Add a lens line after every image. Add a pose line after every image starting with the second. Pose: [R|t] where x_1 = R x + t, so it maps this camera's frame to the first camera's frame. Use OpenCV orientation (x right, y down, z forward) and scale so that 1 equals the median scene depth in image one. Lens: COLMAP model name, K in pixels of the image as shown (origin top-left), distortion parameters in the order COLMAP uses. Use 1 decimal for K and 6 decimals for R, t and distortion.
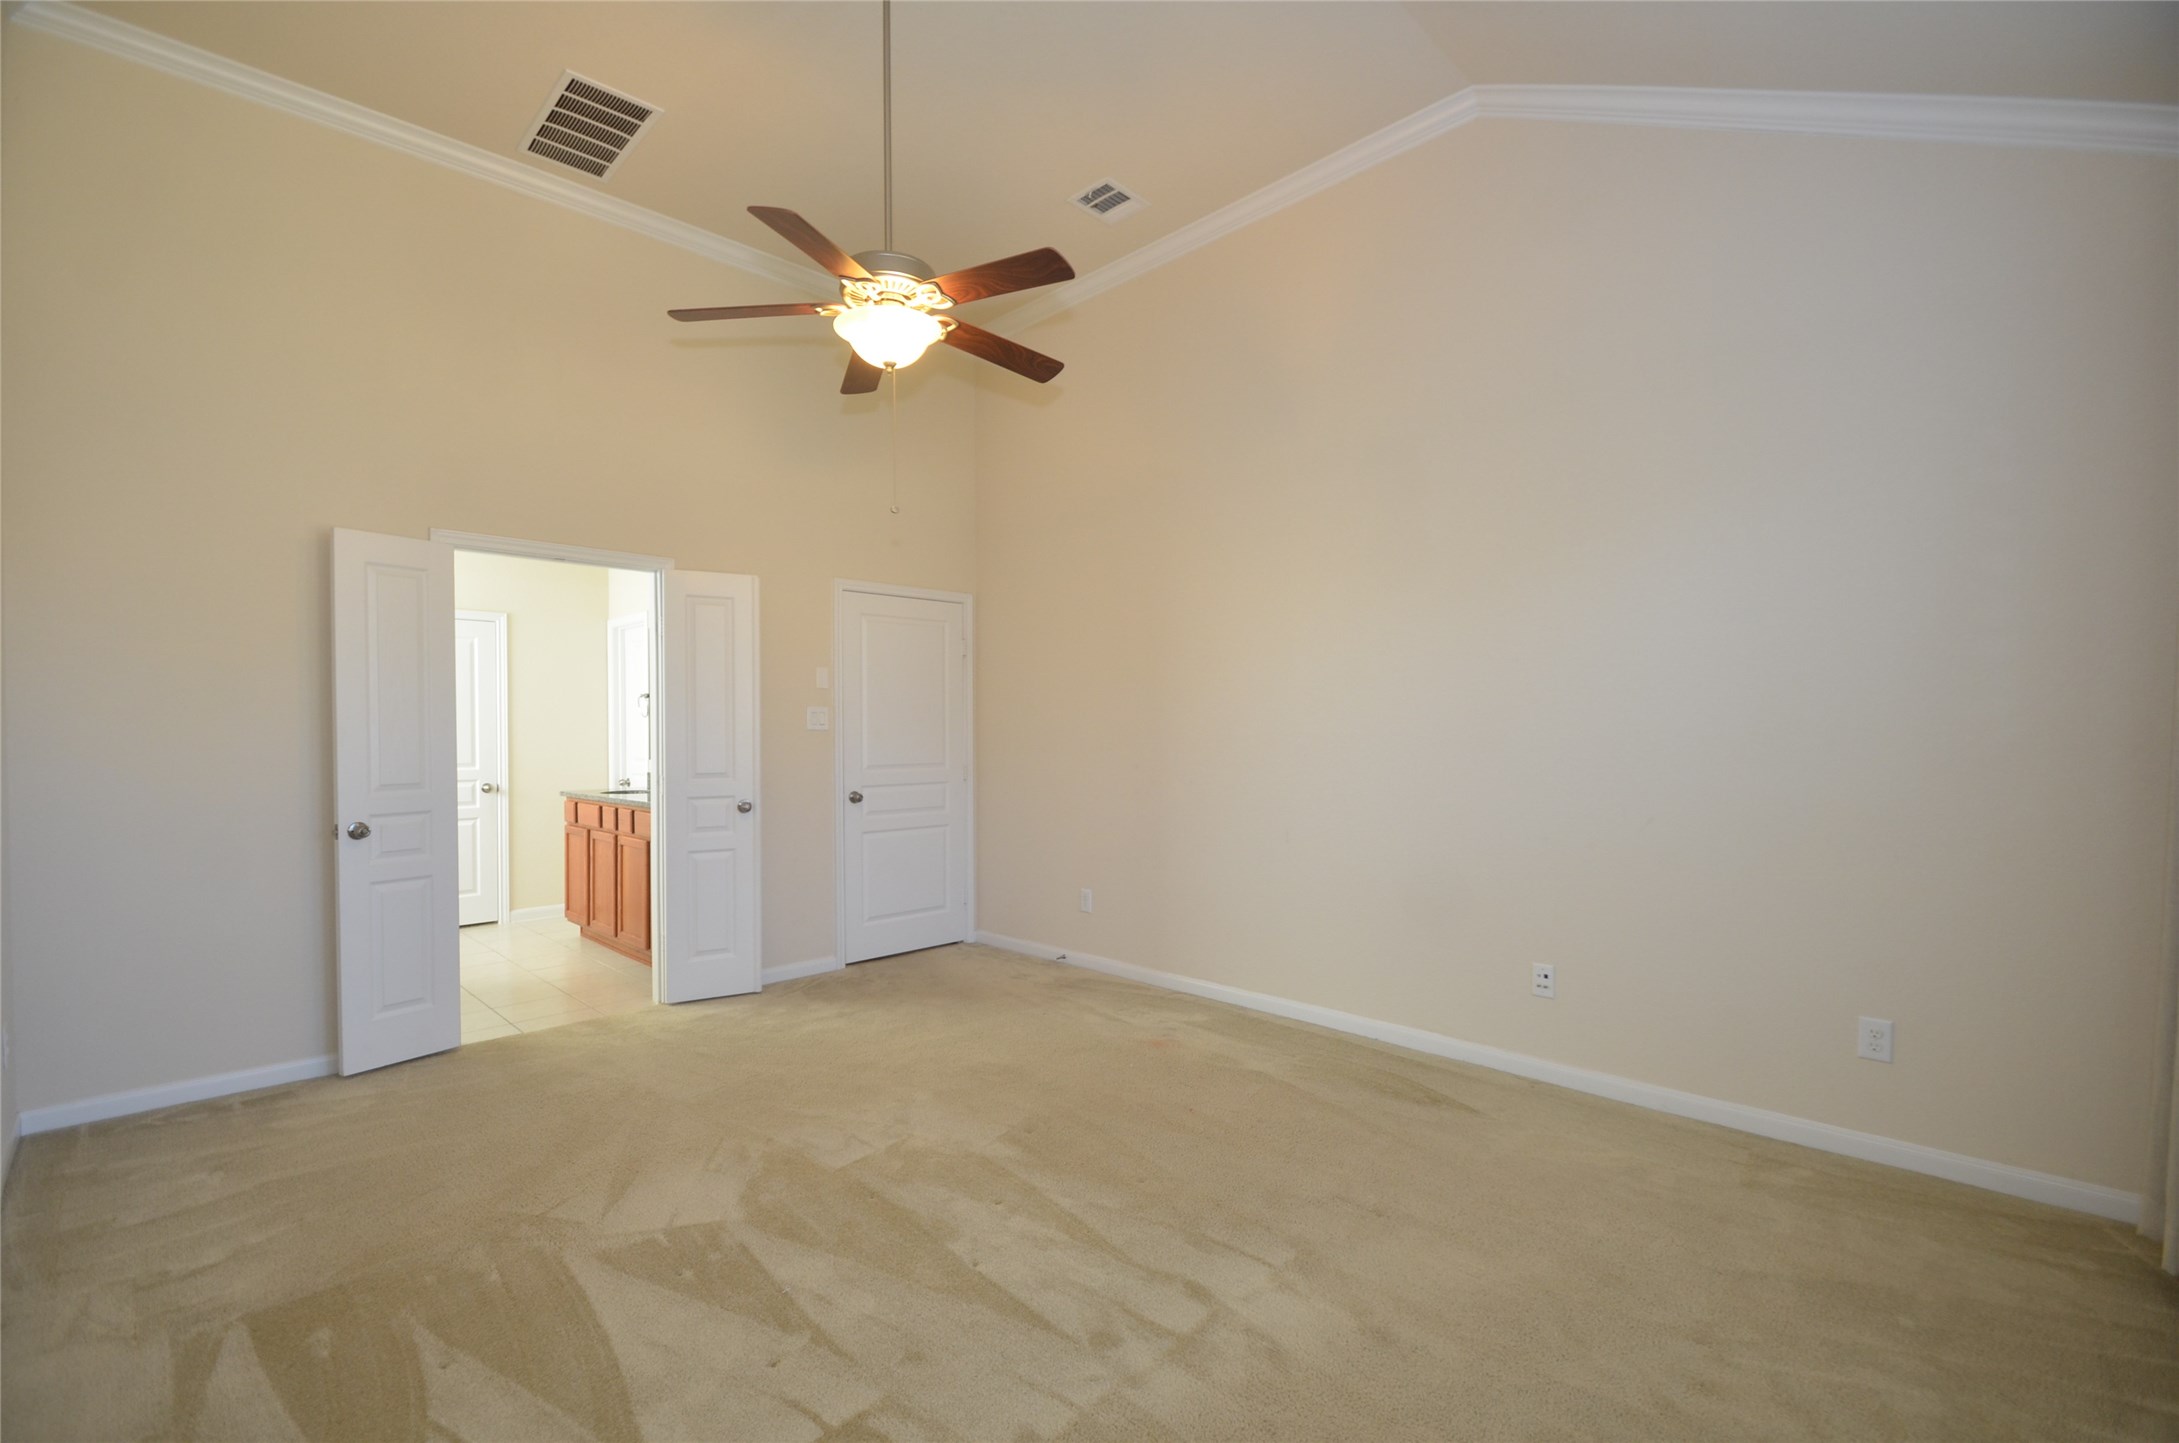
lens RADIAL K [[962.0, 0, 1072.1], [0, 962.0, 732.0], [0, 0, 1]] dist [0.013379, -0.011666]
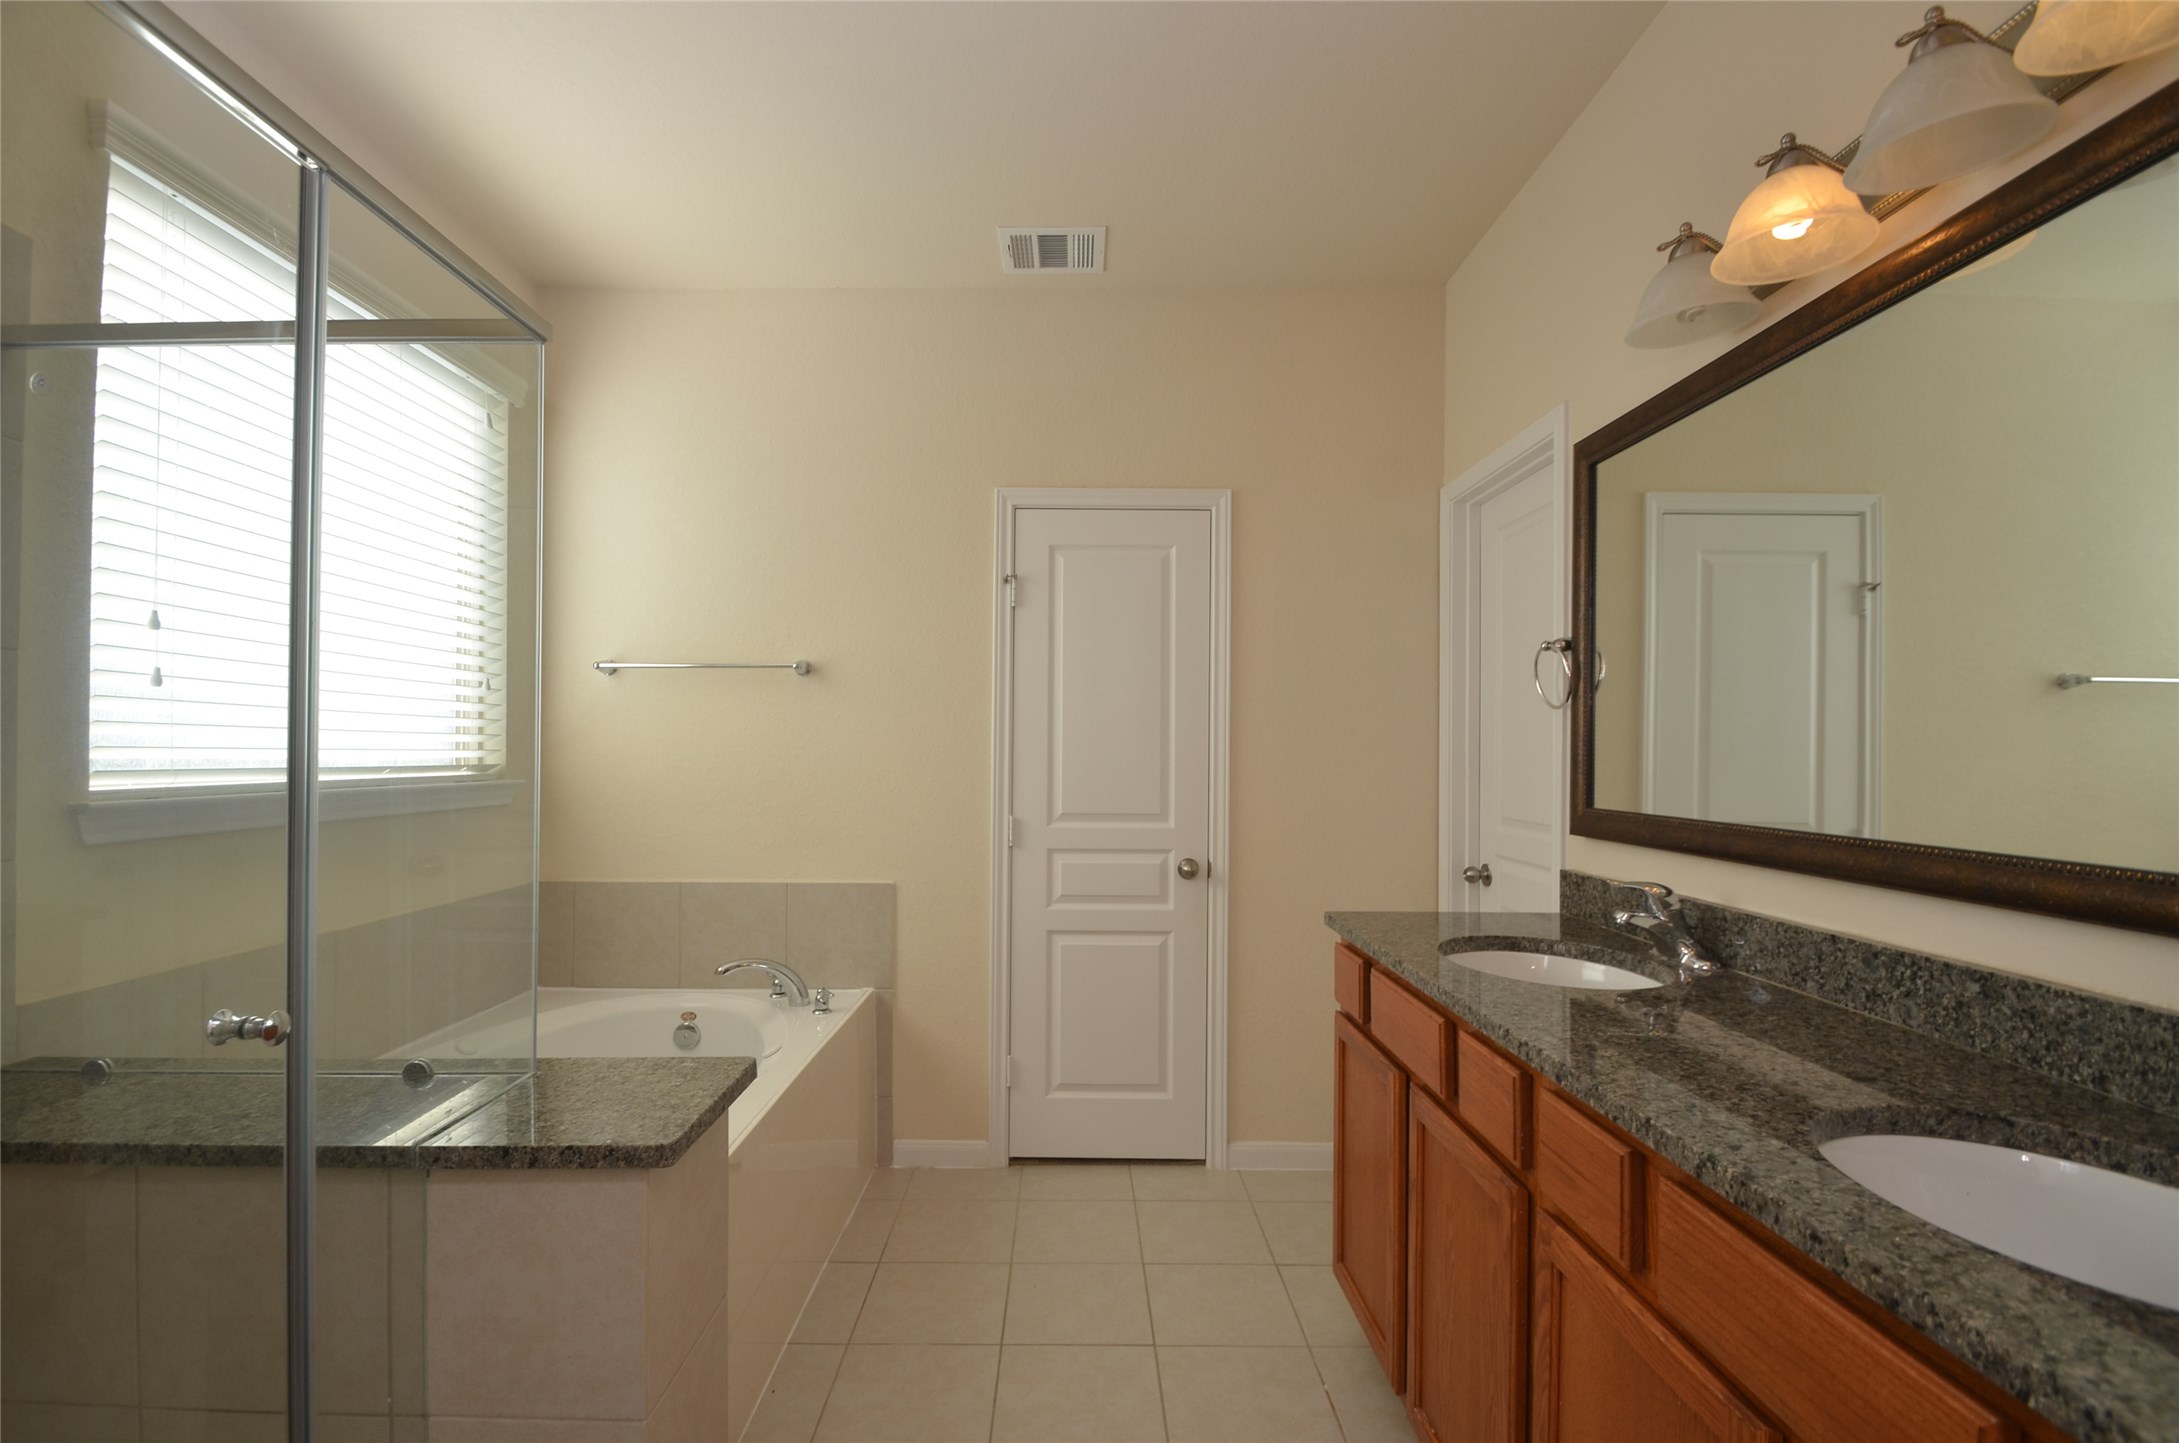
lens RADIAL K [[962.0, 0, 1093.0], [0, 962.0, 754.1], [0, 0, 1]] dist [0.013379, -0.011666]
pose [[0.731097, 0.010361, -0.682195, -0.328086], [-0.013923, 0.999903, 0.000266, 0.003633], [0.682131, 0.009304, 0.731170, 0.635881]]
